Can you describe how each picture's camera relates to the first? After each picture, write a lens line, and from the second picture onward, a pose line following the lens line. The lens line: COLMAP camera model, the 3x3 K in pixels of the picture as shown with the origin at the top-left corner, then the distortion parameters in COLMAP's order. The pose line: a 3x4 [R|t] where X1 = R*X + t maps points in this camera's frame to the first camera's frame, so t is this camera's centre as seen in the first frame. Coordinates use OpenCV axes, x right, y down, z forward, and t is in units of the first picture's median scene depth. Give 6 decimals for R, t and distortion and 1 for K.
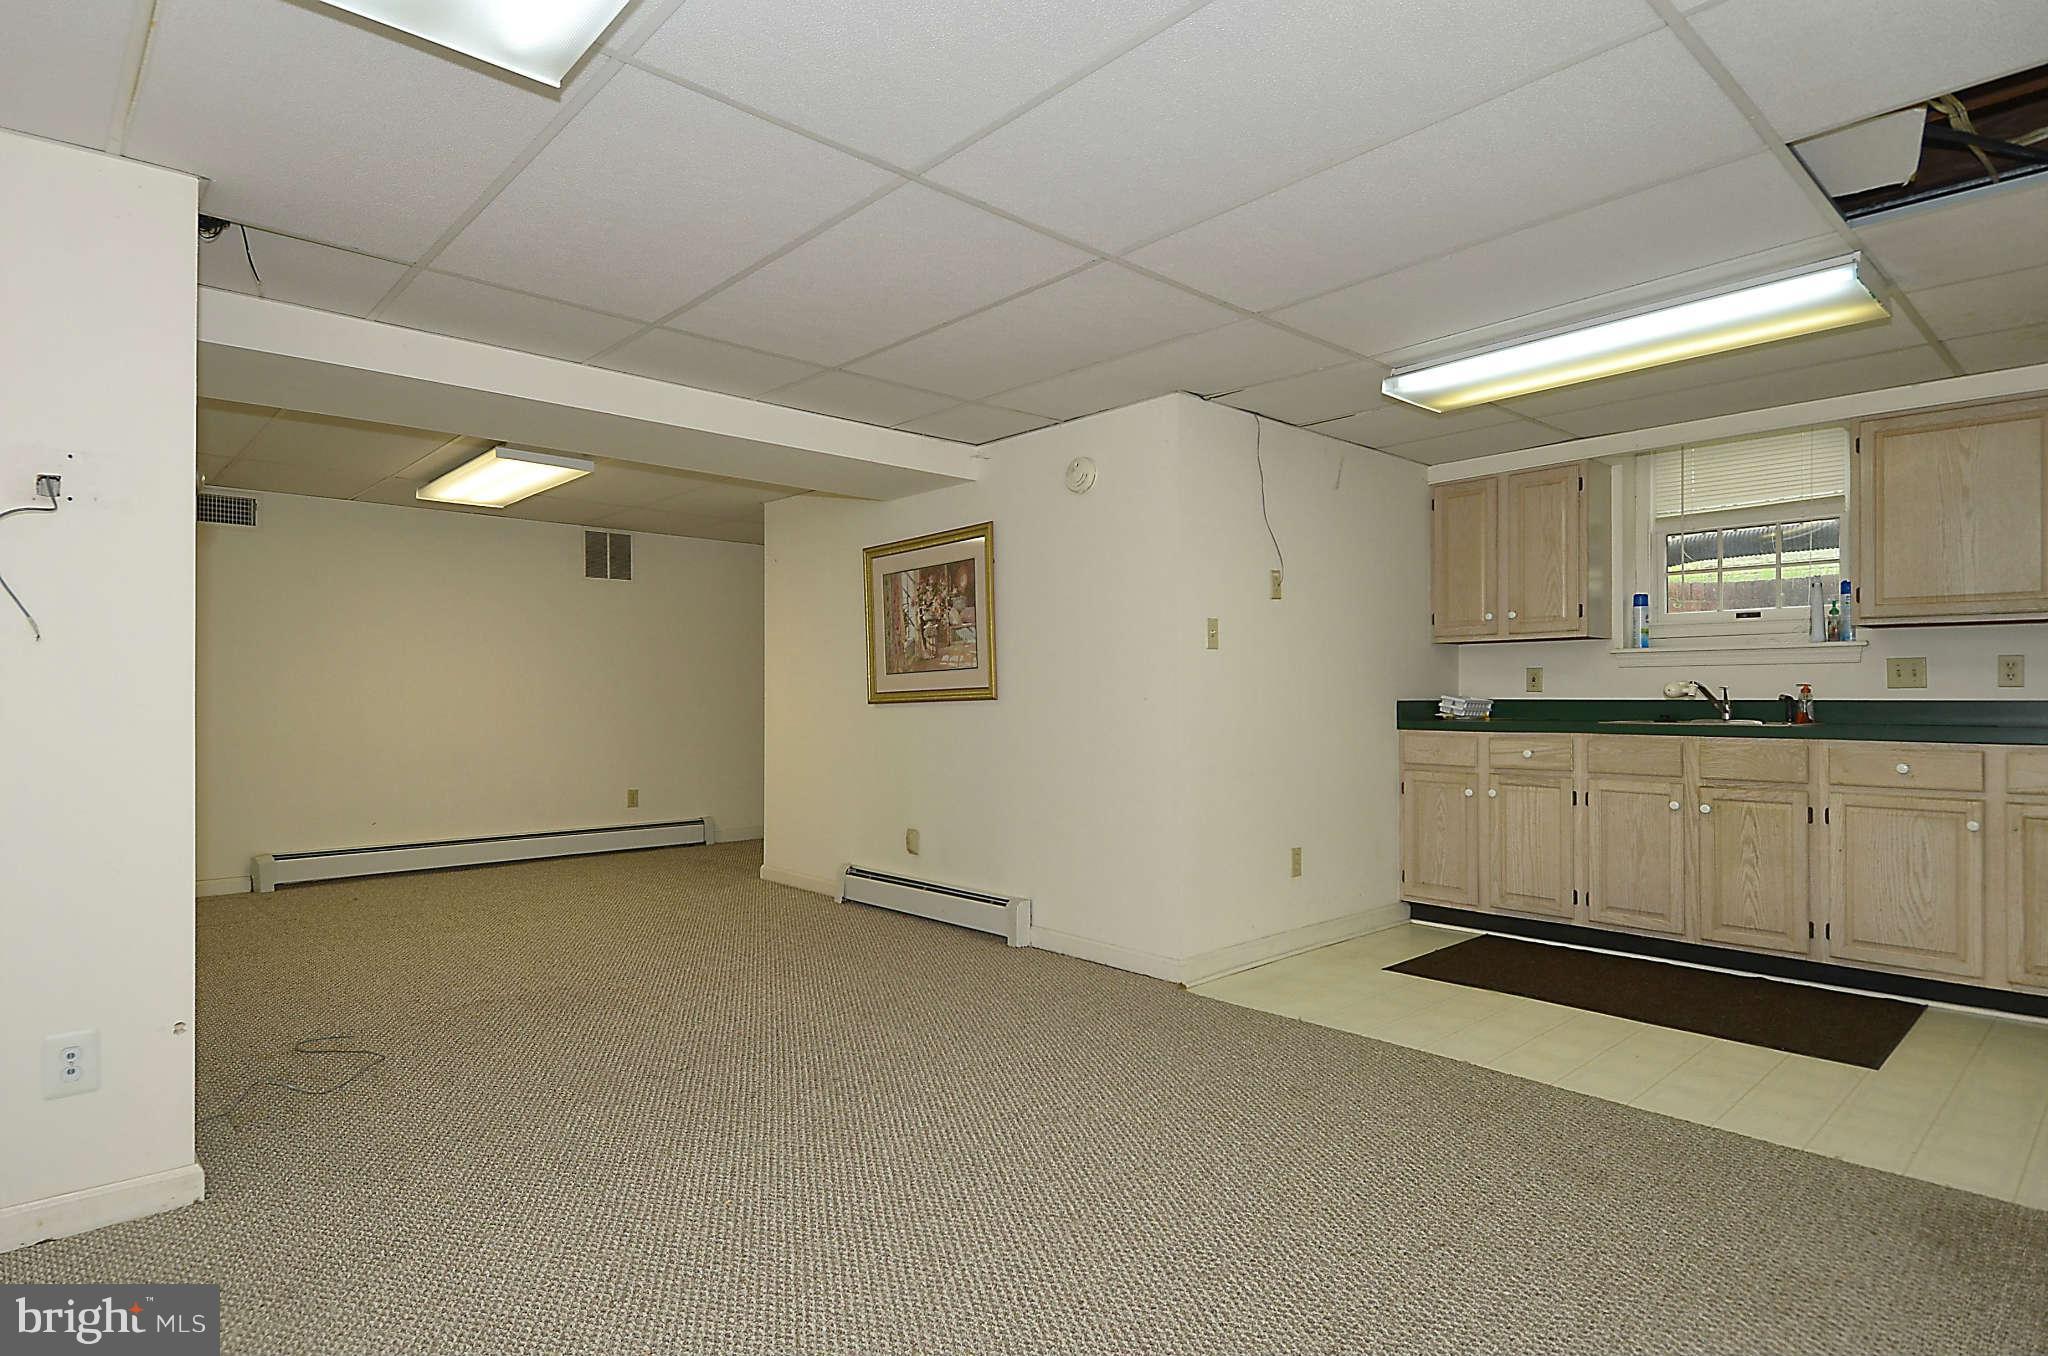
lens RADIAL K [[1088.2, 0, 1024.0], [0, 1088.2, 678.0], [0, 0, 1]] dist [0.028318, -0.000352]
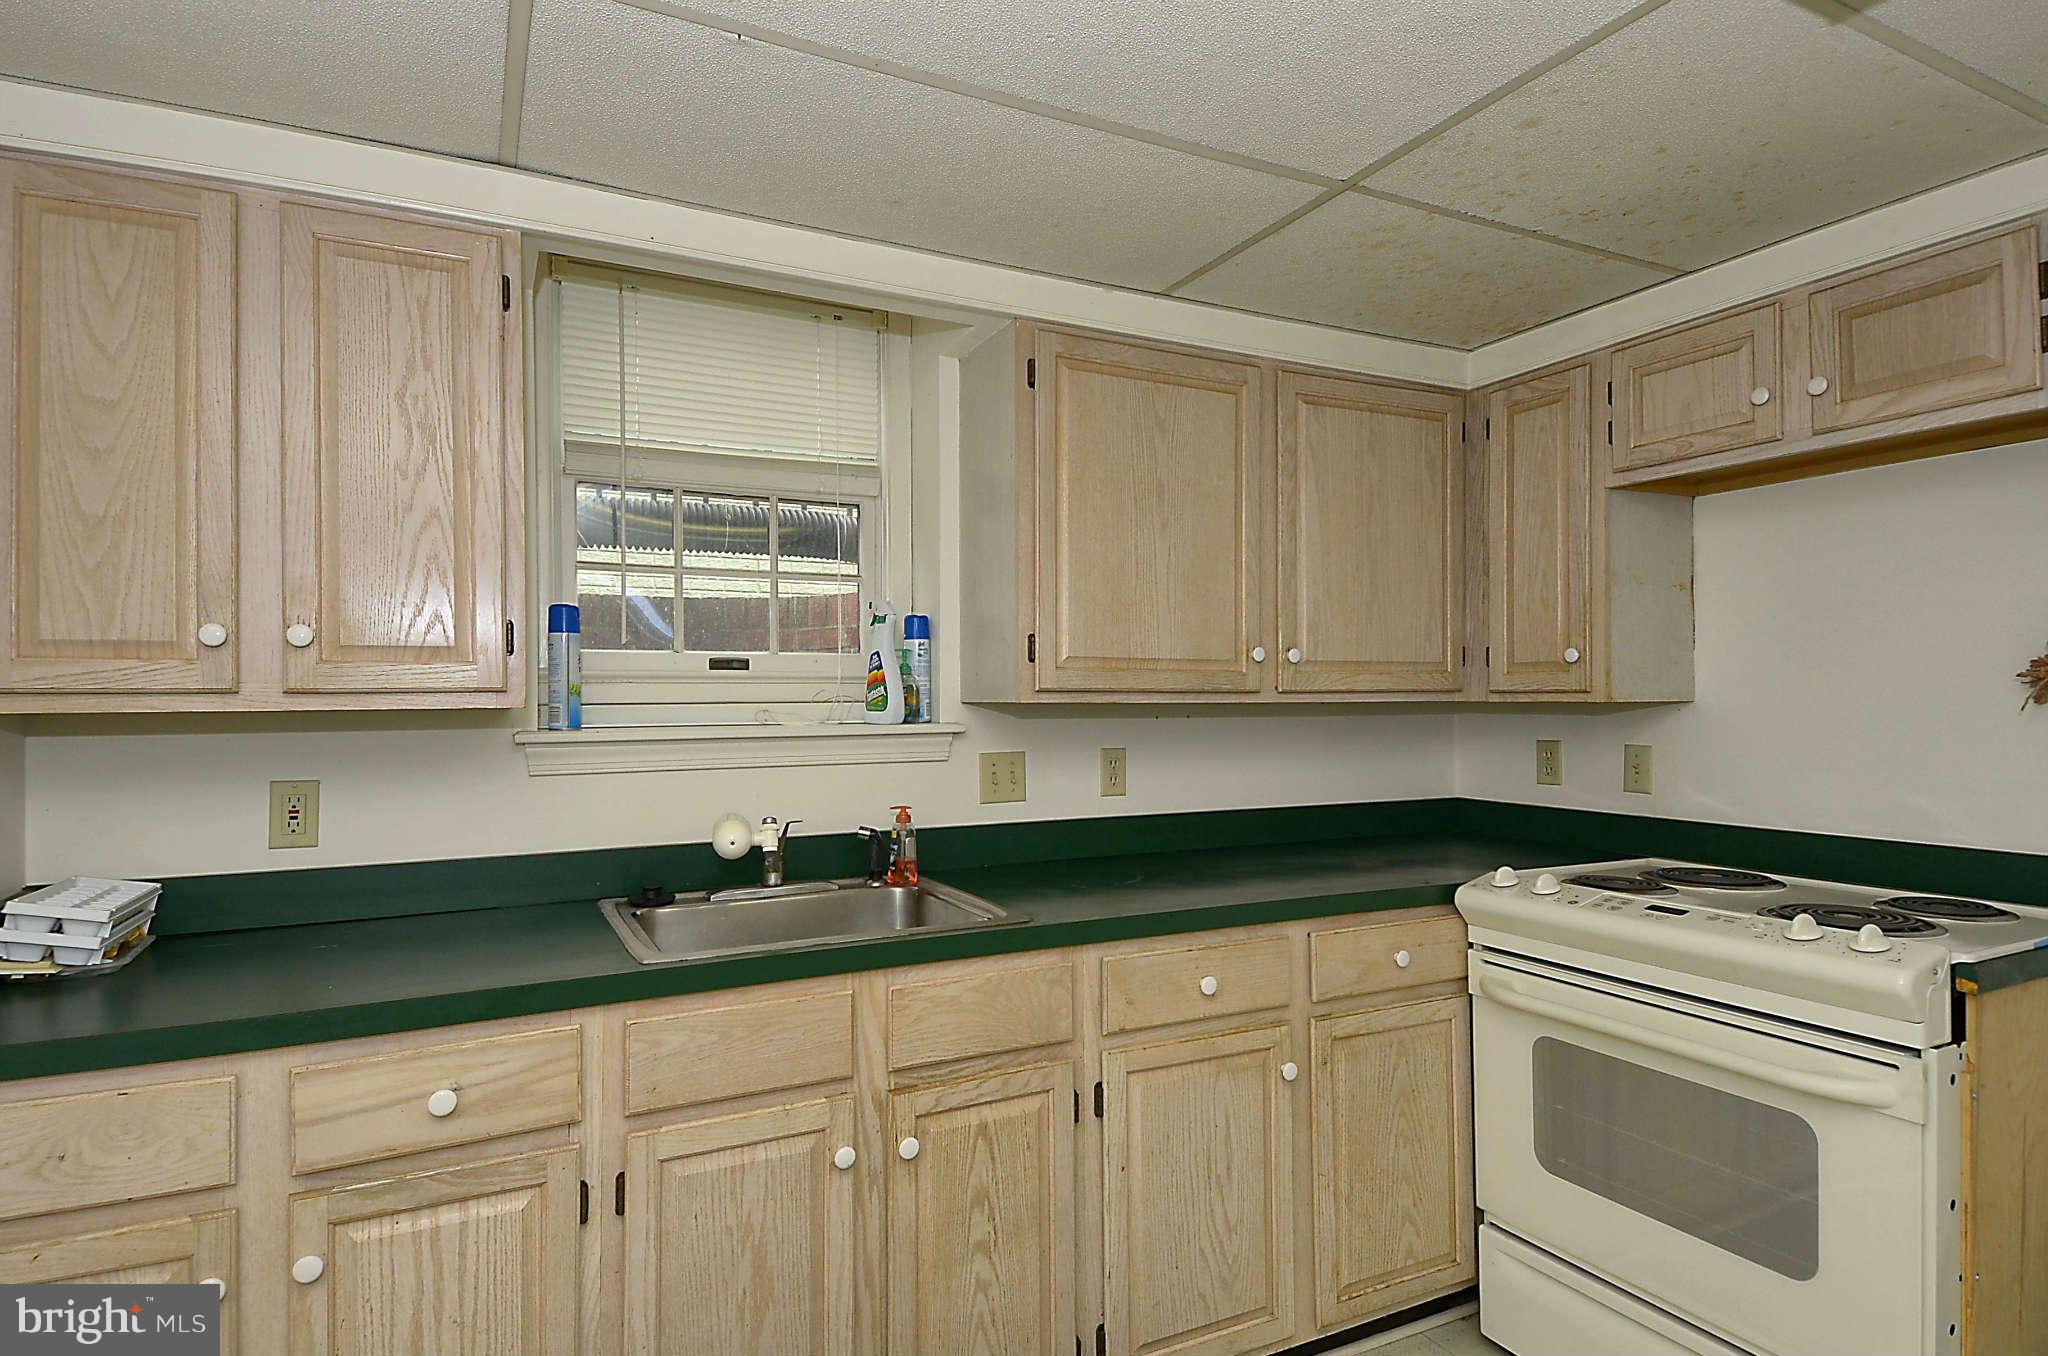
lens RADIAL K [[1111.8, 0, 1024.0], [0, 1111.8, 678.0], [0, 0, 1]] dist [0.014981, -0.025023]
pose [[0.272424, 0.026671, 0.961807, 0.222118], [-0.009992, 0.999640, -0.024889, -0.044401], [-0.962125, -0.002830, 0.272593, 0.823056]]
